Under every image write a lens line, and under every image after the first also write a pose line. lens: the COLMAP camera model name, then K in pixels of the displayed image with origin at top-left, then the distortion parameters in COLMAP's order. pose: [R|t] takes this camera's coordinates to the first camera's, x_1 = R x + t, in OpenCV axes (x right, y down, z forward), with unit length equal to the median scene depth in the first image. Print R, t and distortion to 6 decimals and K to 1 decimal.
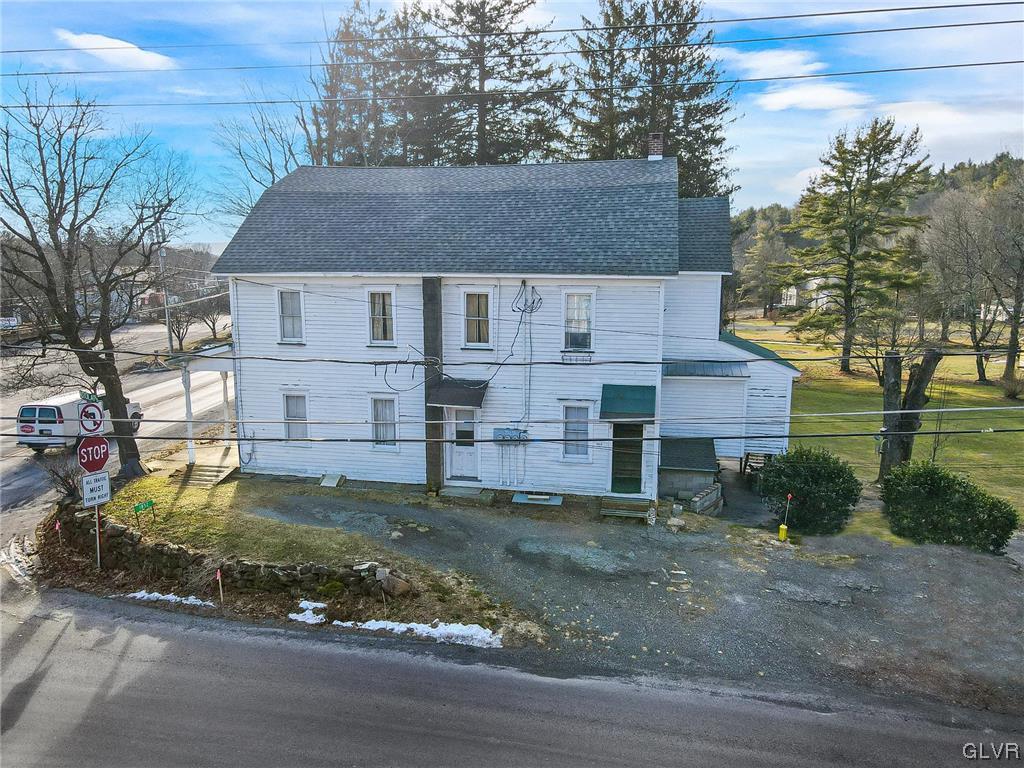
lens RADIAL K [[756.6, 0, 513.3], [0, 756.6, 381.3], [0, 0, 1]] dist [0.005085, 0.024680]
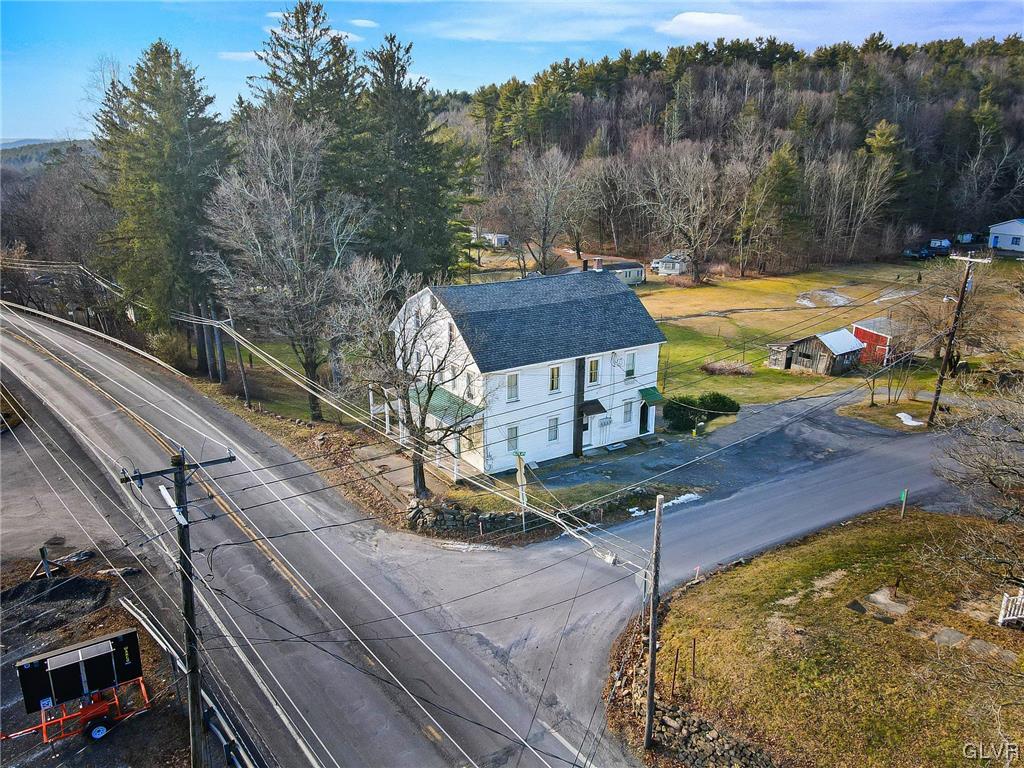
lens RADIAL K [[756.6, 0, 515.8], [0, 756.6, 384.3], [0, 0, 1]] dist [0.005085, 0.024680]
pose [[0.720490, -0.212919, 0.659969, -1.631572], [0.120200, 0.975636, 0.183537, -0.469596], [-0.682968, -0.052908, 0.728530, -0.398111]]
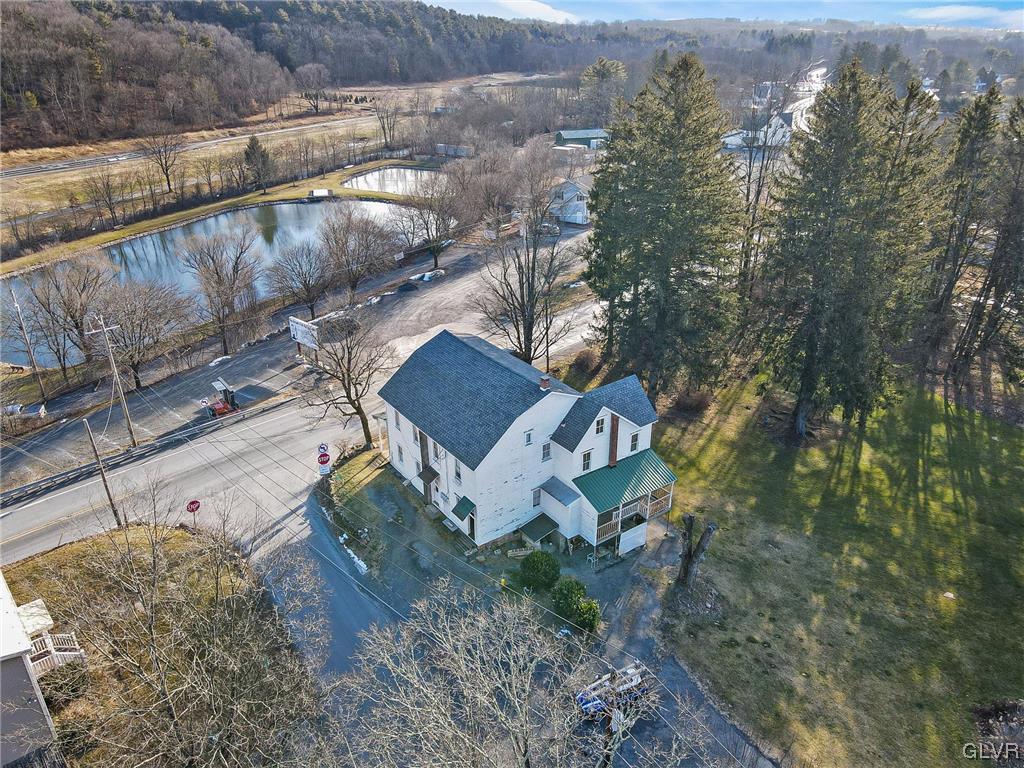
lens RADIAL K [[756.6, 0, 510.0], [0, 756.6, 385.2], [0, 0, 1]] dist [0.005085, 0.024680]
pose [[0.725574, 0.291456, -0.623374, 1.641863], [-0.096055, 0.939905, 0.327646, -1.140711], [0.681407, -0.177853, 0.709967, -0.561809]]
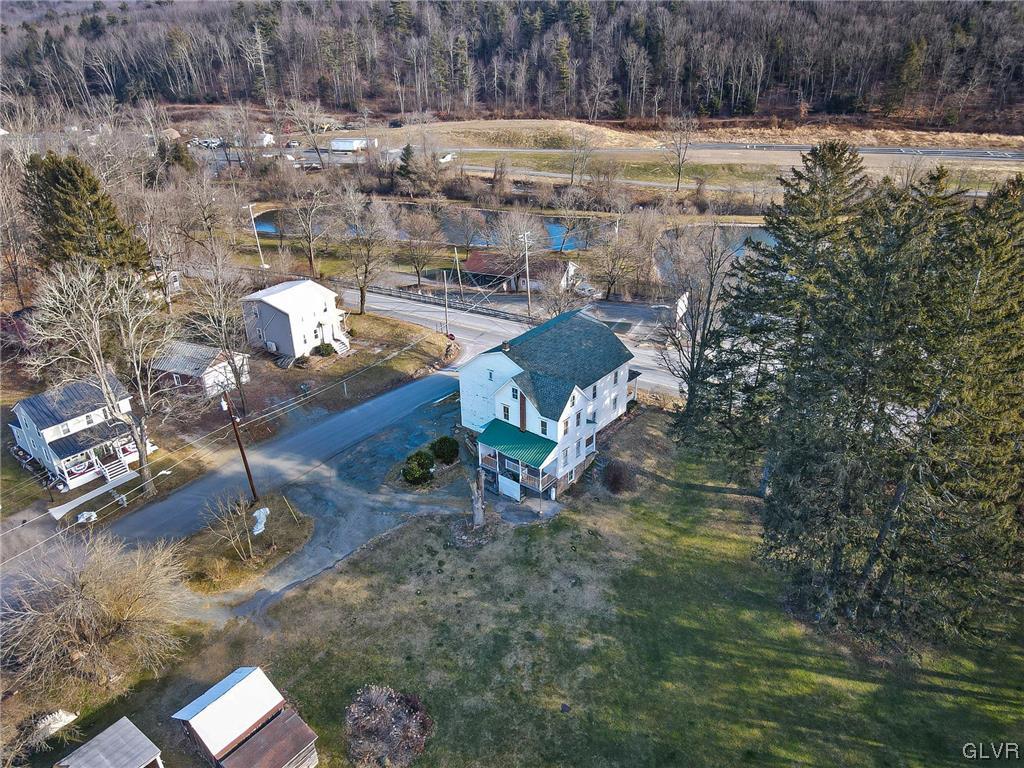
lens RADIAL K [[756.6, 0, 510.0], [0, 756.6, 386.2], [0, 0, 1]] dist [0.005085, 0.024680]
pose [[-0.469511, 0.404882, -0.784621, 2.932536], [-0.122836, 0.850063, 0.512157, -1.944744], [0.874340, 0.336843, -0.349380, 2.430044]]
